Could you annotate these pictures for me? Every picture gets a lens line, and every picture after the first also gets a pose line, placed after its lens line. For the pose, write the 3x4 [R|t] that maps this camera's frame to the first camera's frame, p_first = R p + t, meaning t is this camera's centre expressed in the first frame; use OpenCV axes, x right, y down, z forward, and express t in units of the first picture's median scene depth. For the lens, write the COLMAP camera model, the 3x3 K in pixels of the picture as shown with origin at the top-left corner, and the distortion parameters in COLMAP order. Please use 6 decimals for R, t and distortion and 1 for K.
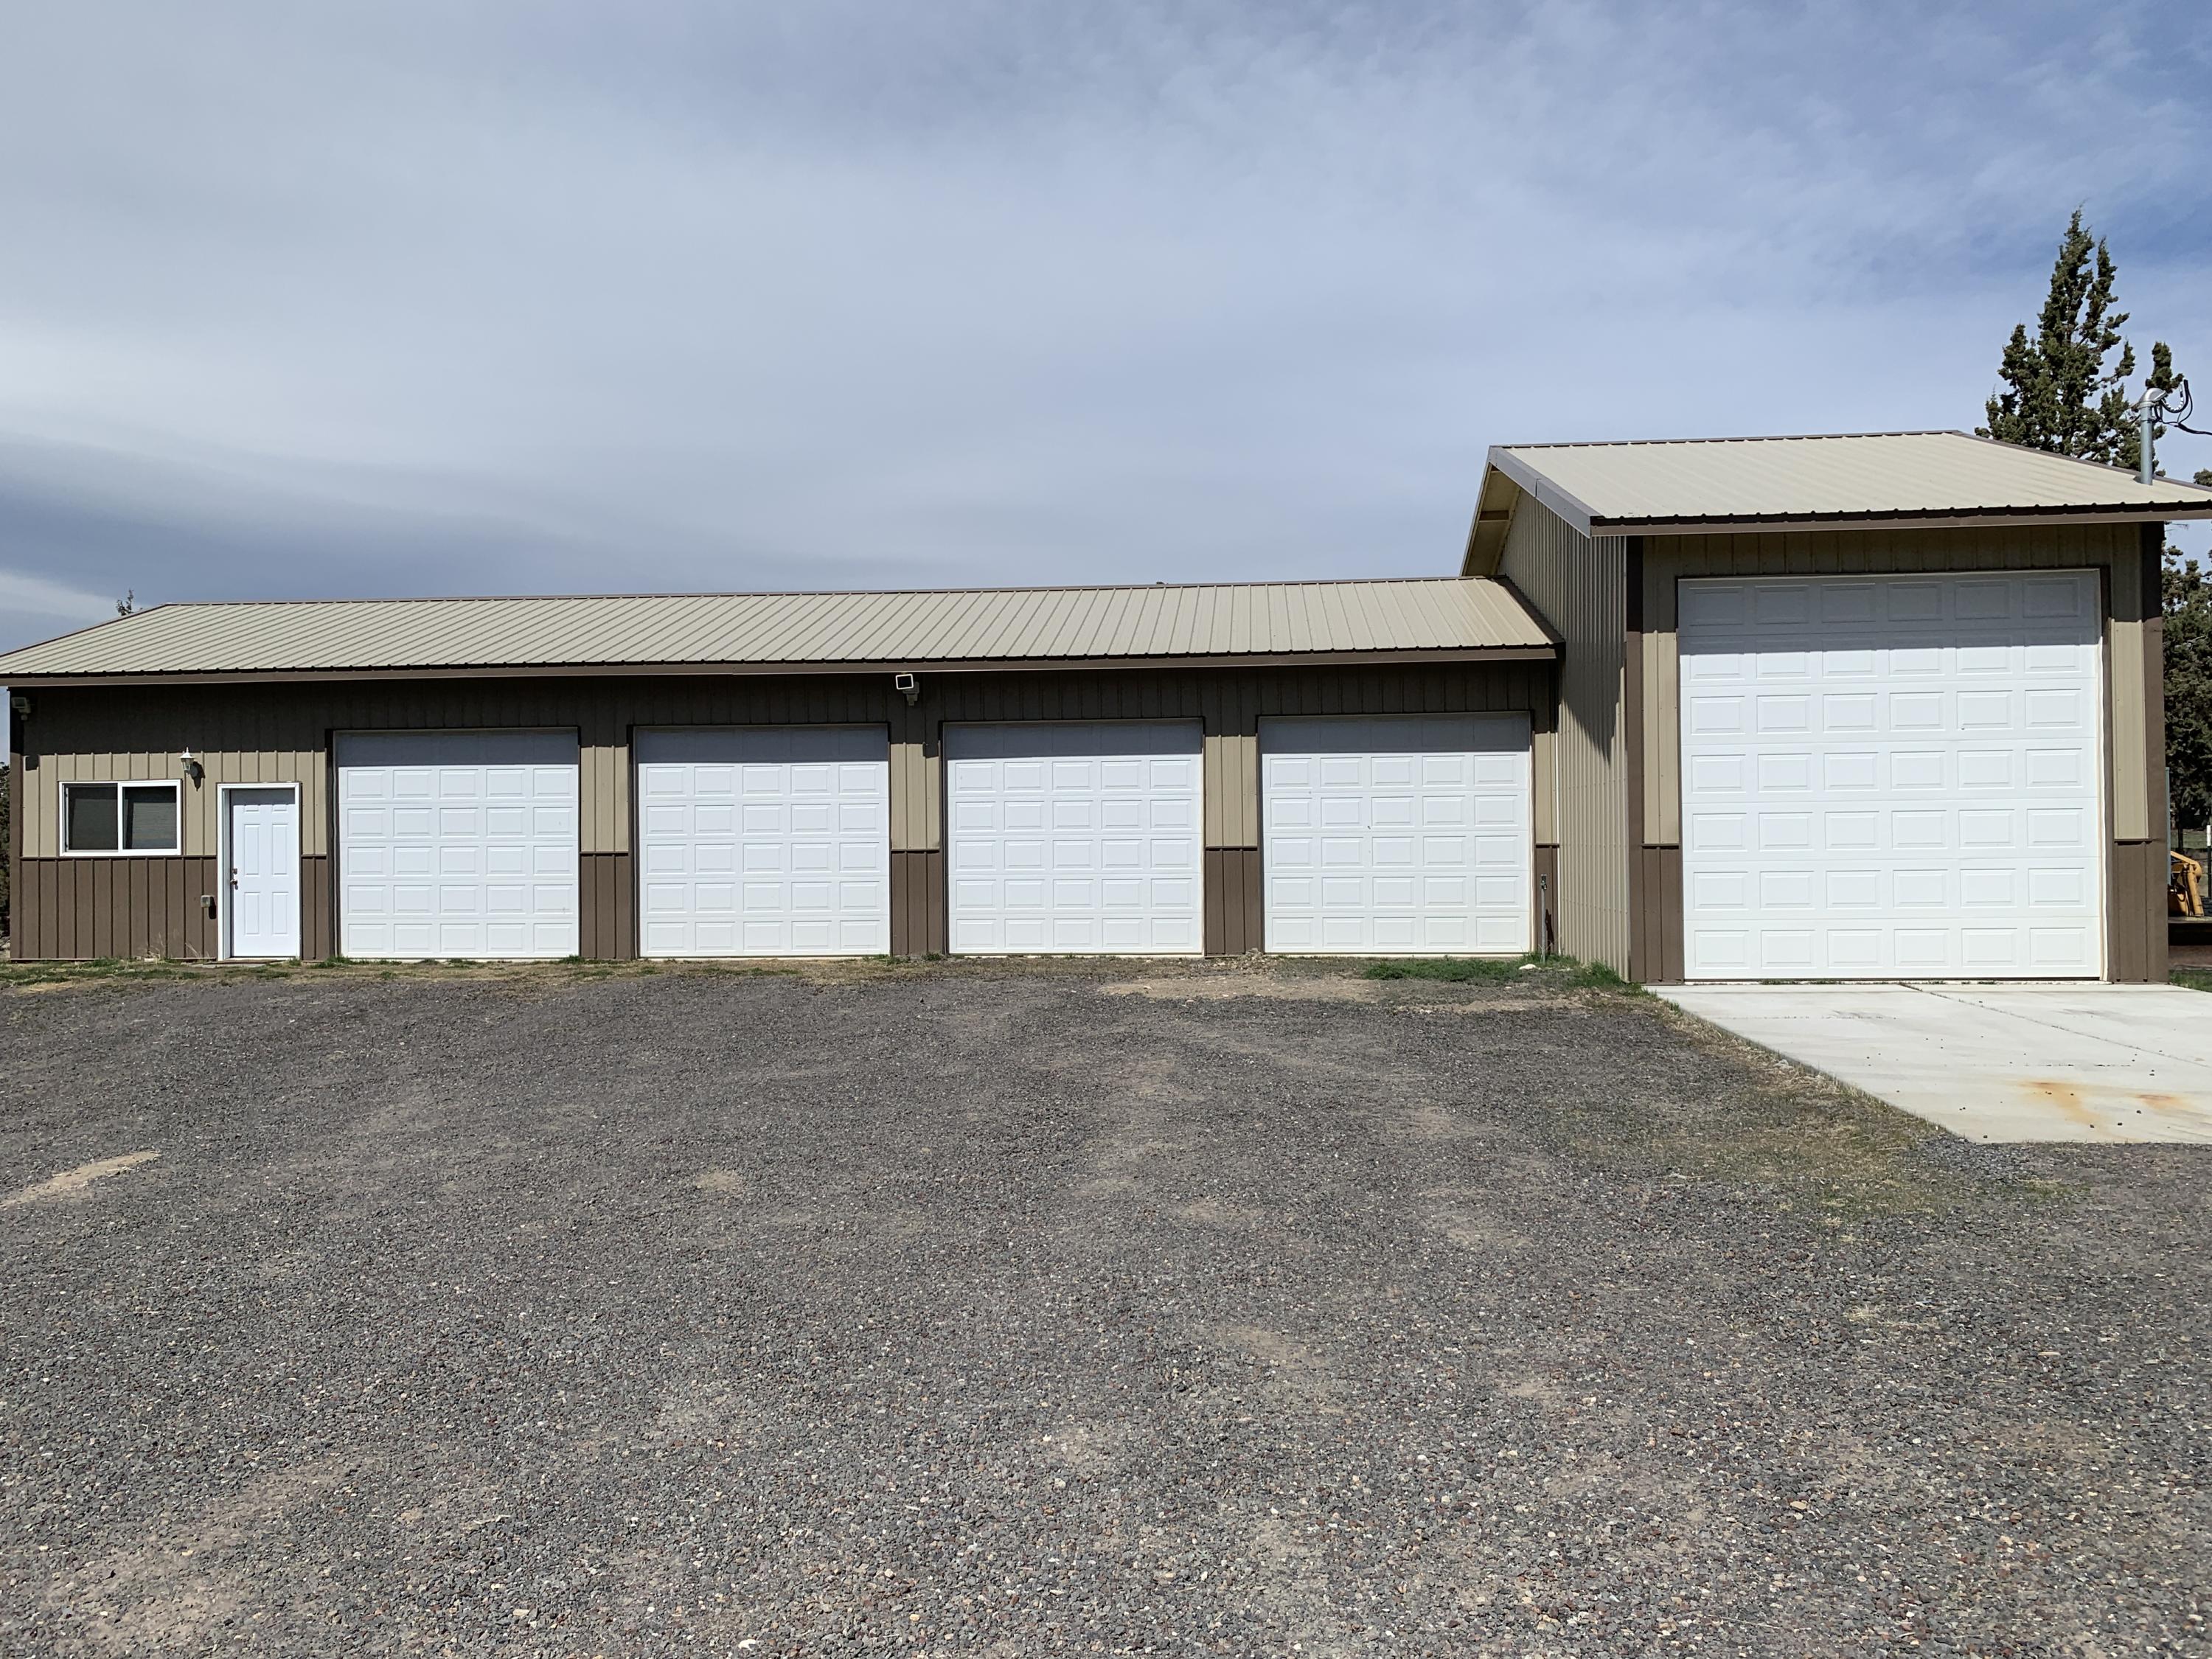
lens RADIAL K [[1696.0, 0, 1105.0], [0, 1696.0, 820.9], [0, 0, 1]] dist [0.005278, 0.004523]
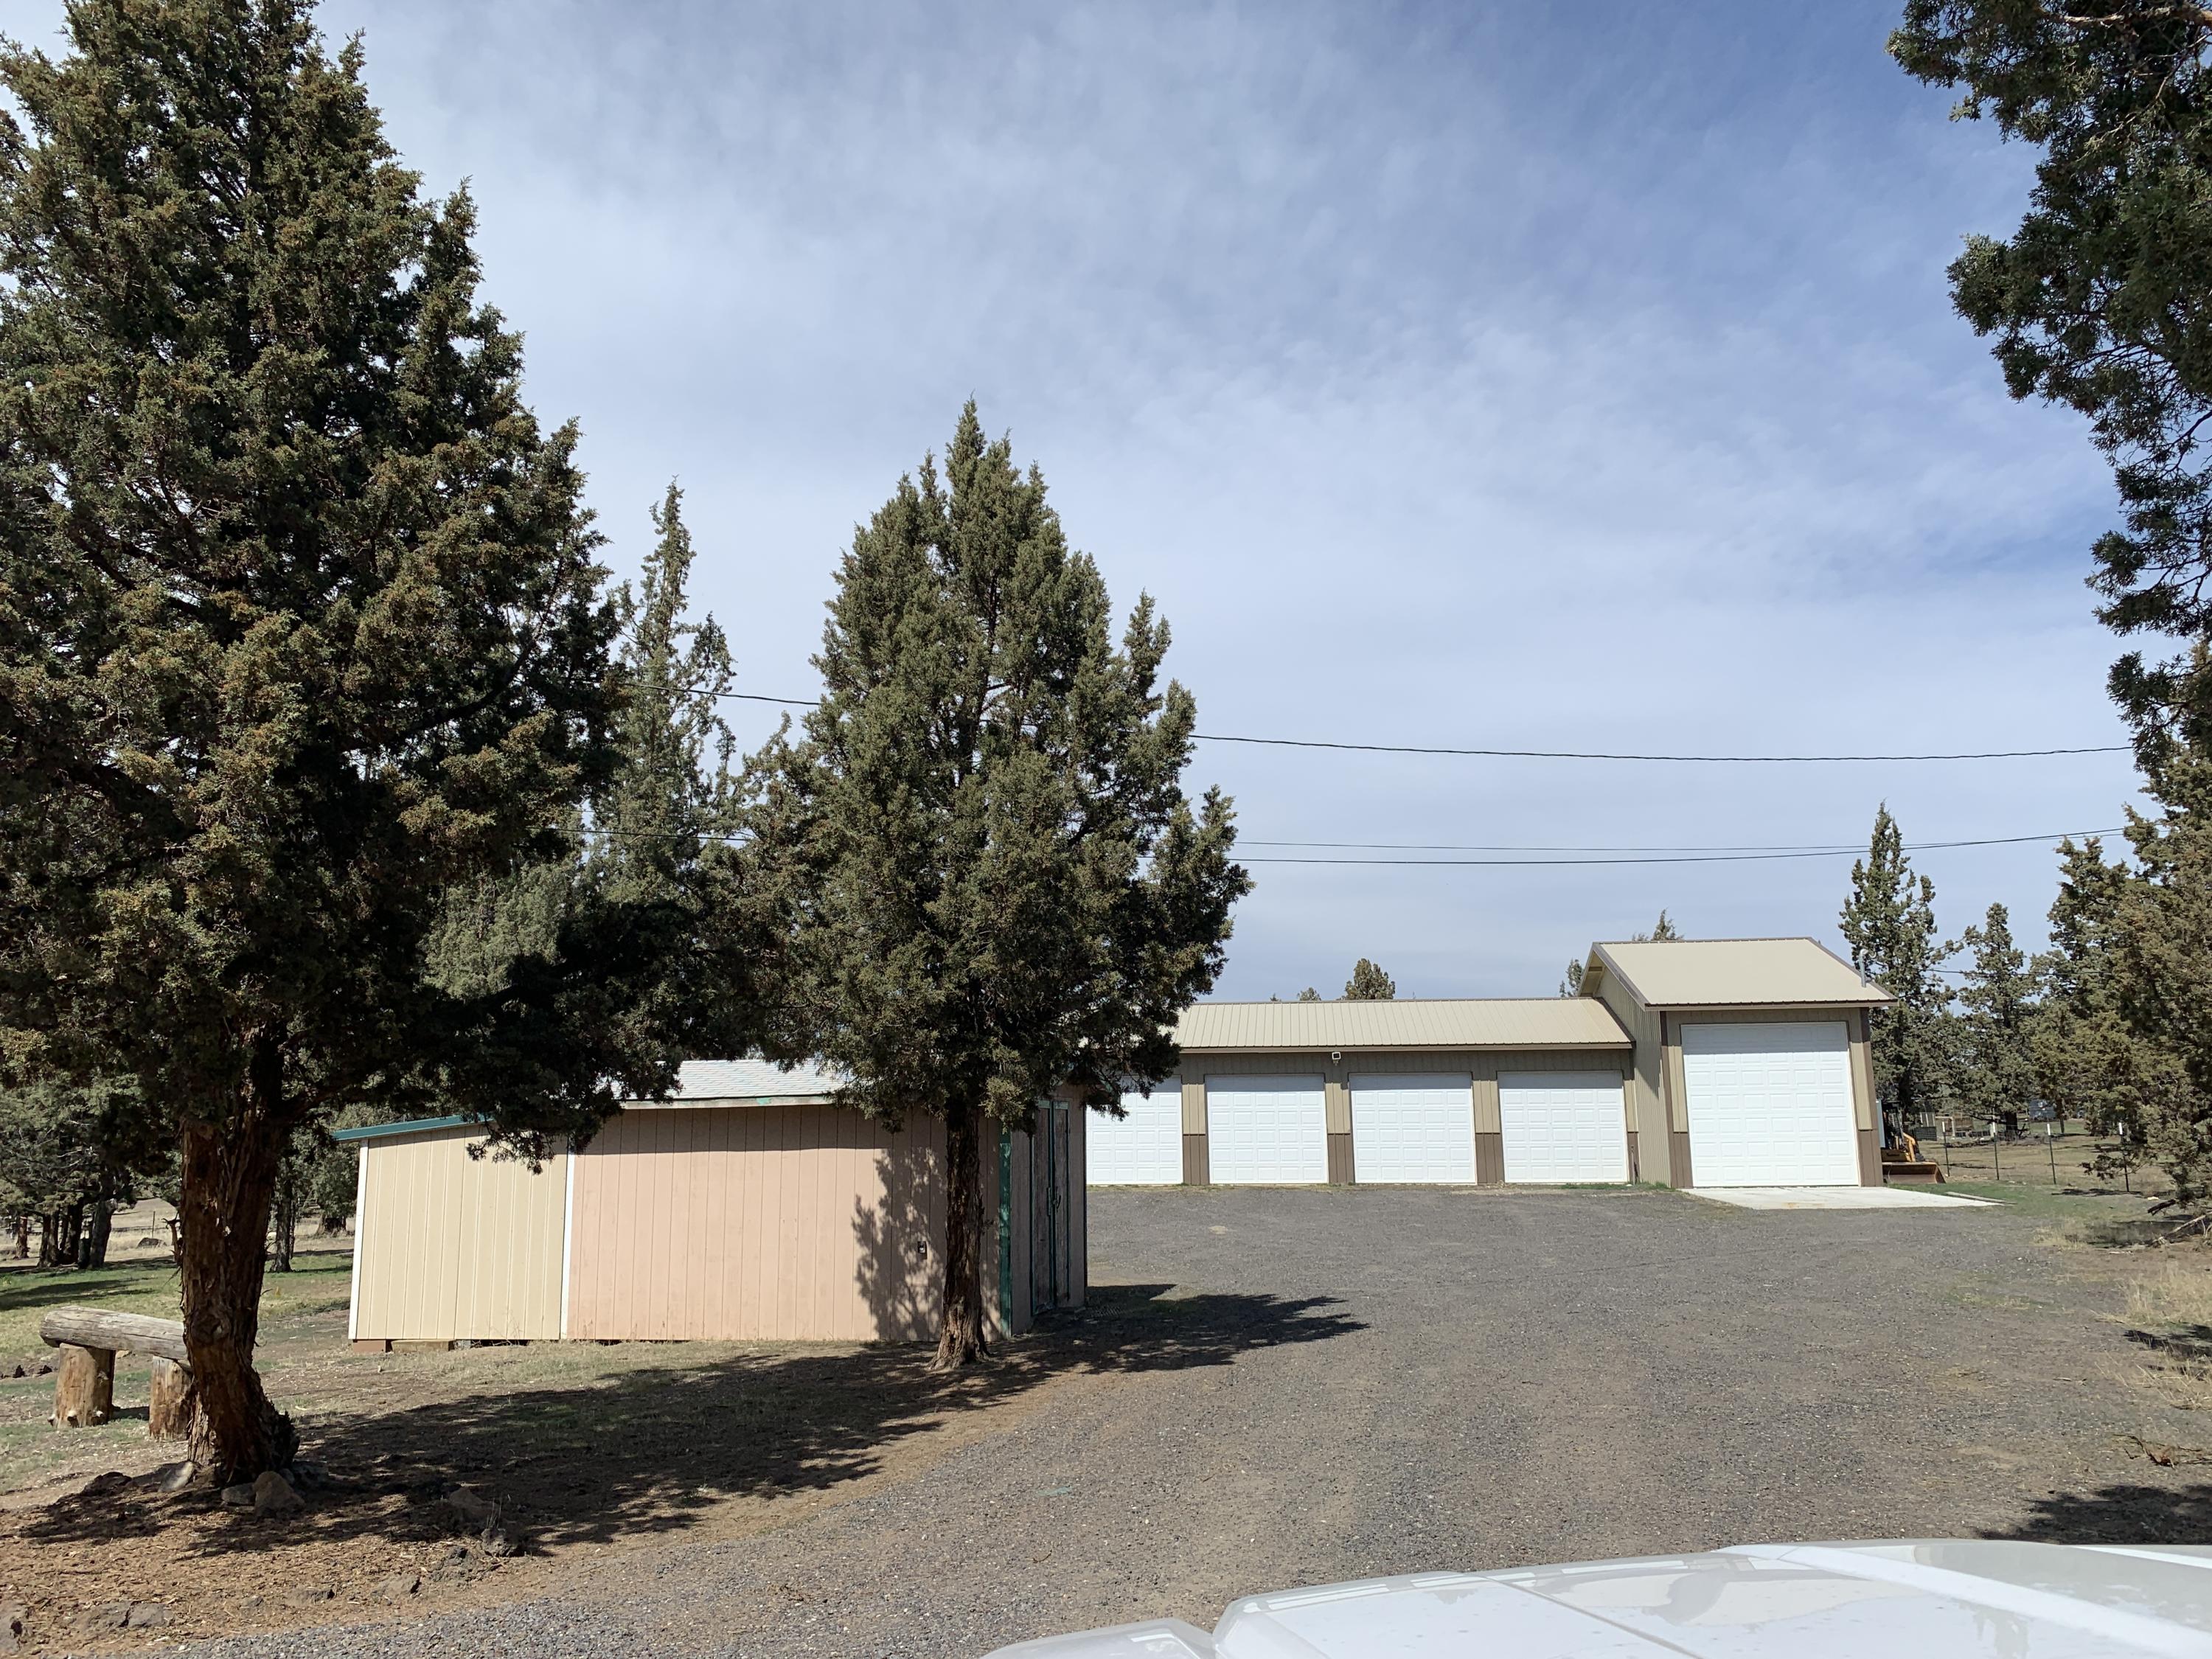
lens RADIAL K [[1677.7, 0, 1101.5], [0, 1677.7, 784.0], [0, 0, 1]] dist [-0.001775, -0.019741]
pose [[0.999464, -0.003460, -0.032555, -0.361130], [-0.002606, 0.982834, -0.184472, -0.026234], [0.032635, 0.184458, 0.982298, -1.263167]]
